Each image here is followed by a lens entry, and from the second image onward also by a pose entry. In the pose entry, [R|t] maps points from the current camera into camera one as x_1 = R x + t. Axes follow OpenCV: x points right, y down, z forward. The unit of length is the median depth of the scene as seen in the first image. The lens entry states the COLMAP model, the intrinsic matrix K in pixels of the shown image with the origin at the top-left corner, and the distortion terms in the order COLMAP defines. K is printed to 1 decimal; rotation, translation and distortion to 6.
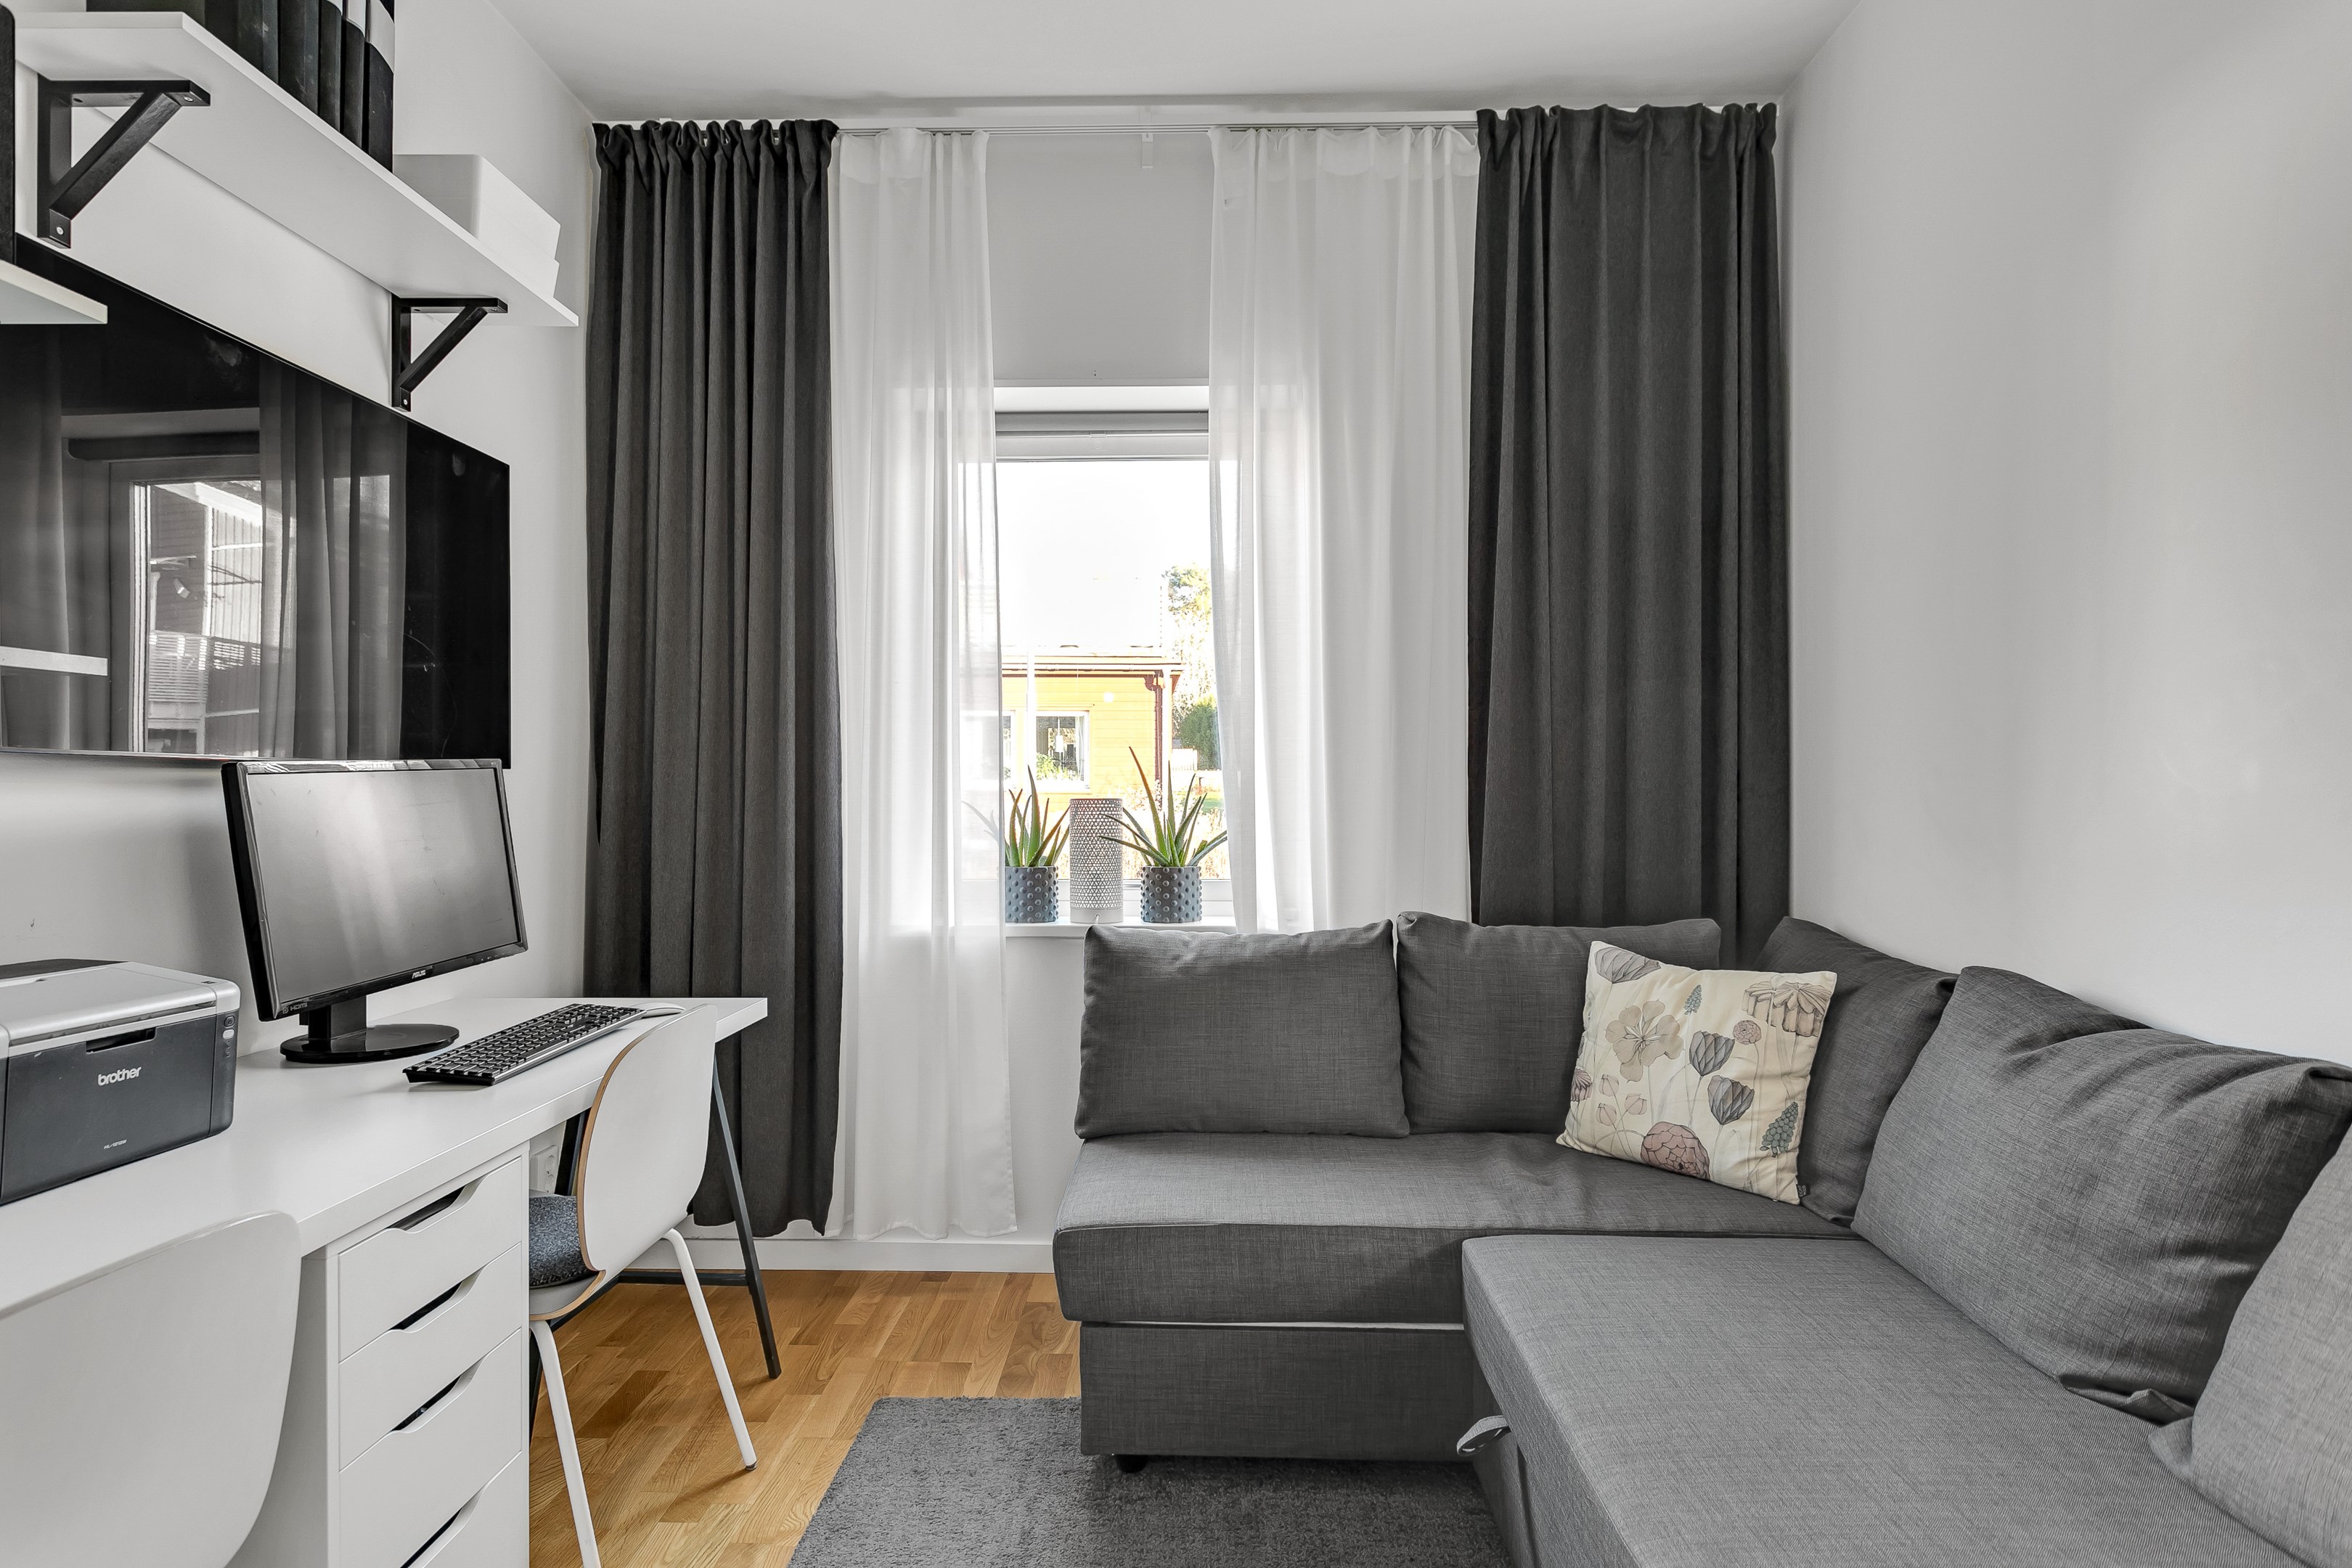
lens RADIAL K [[1257.0, 0, 1180.0], [0, 1257.0, 816.2], [0, 0, 1]] dist [0.001023, -0.004115]
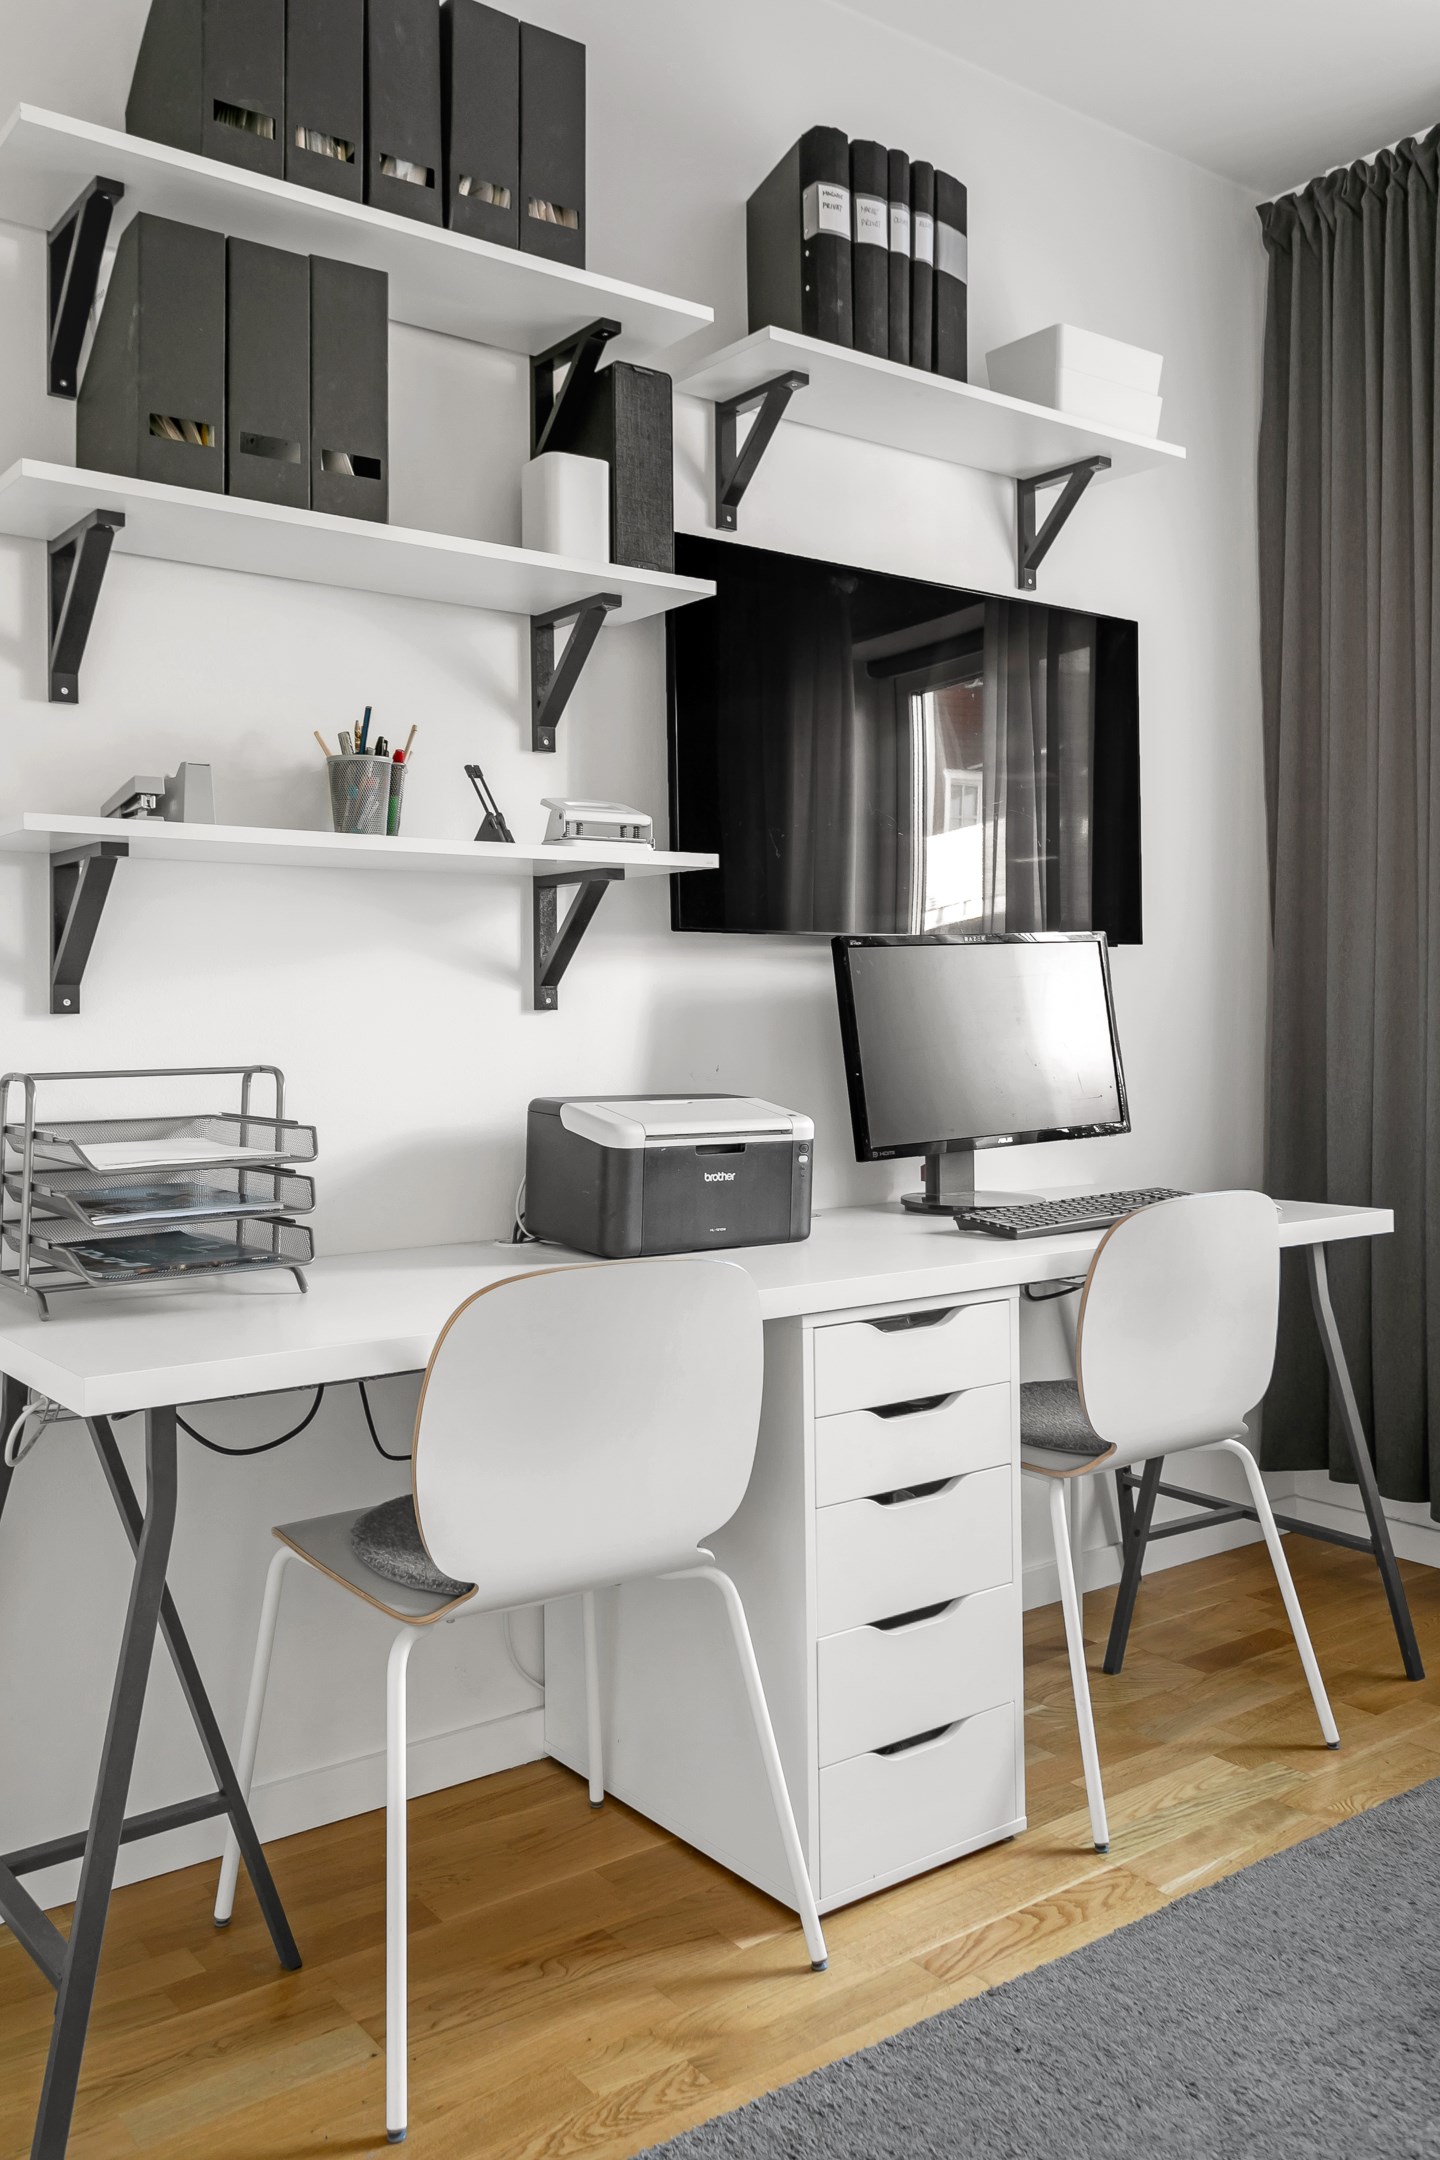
lens RADIAL K [[1782.4, 0, 719.1], [0, 1782.4, 1067.6], [0, 0, 1]] dist [0.005822, 0.002110]
pose [[0.615545, 0.016633, -0.787927, 0.393036], [-0.006509, 0.999850, 0.016022, 0.042457], [0.788075, -0.004734, 0.615561, -0.086473]]
